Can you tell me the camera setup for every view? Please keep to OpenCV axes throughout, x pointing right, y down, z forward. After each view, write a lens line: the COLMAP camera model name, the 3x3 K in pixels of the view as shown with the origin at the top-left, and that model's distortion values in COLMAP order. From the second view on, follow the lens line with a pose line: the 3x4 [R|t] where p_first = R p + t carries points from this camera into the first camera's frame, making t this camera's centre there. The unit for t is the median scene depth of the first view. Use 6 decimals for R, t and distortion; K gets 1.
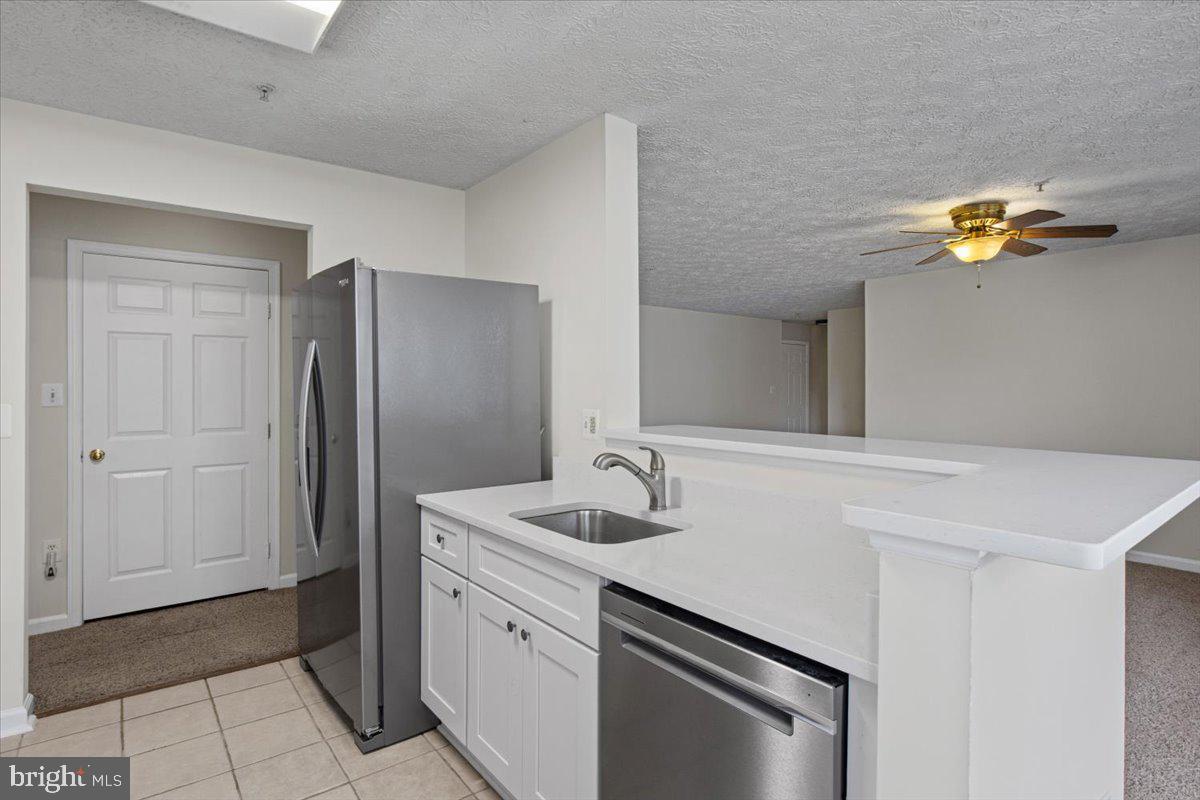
lens RADIAL K [[603.3, 0, 584.9], [0, 603.3, 385.2], [0, 0, 1]] dist [-0.000820, -0.002936]
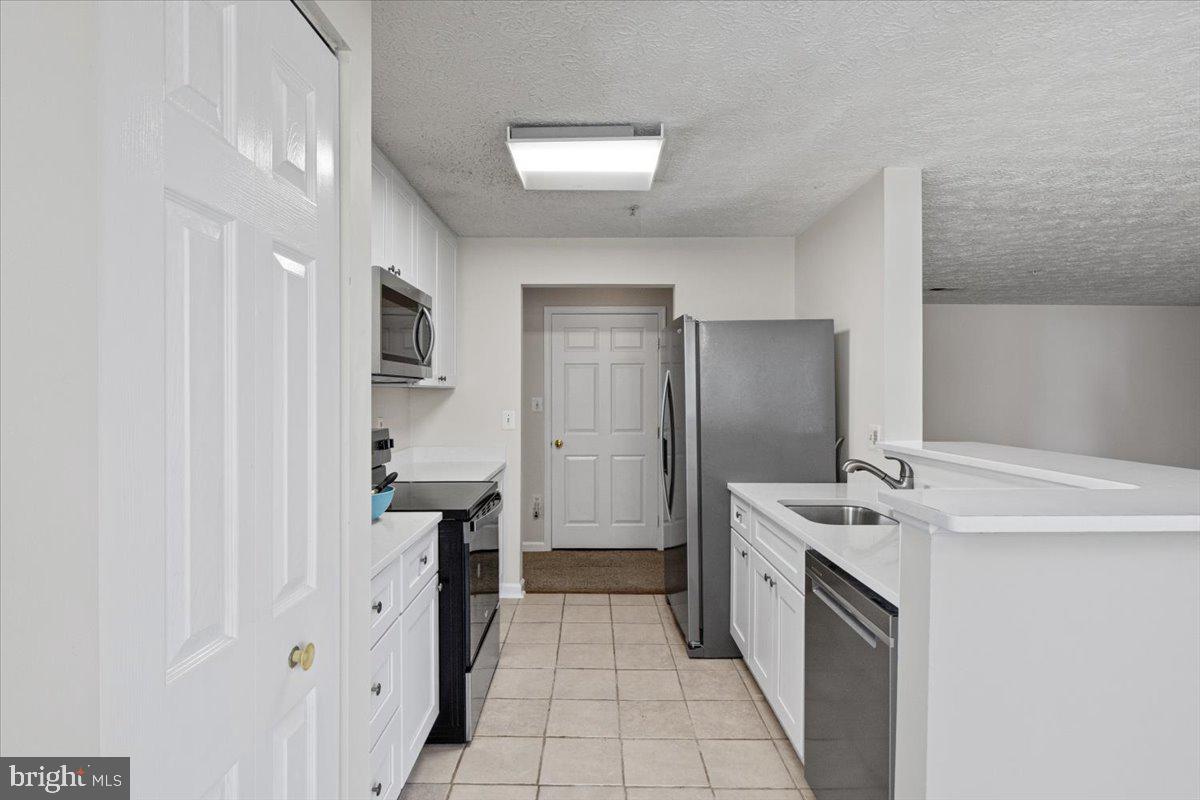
lens RADIAL K [[603.3, 0, 598.1], [0, 603.3, 401.1], [0, 0, 1]] dist [-0.000820, -0.002936]
pose [[0.796828, 0.008657, -0.604145, 0.272925], [-0.001276, 0.999919, 0.012644, -0.017451], [0.604205, -0.009304, 0.796774, -0.231387]]
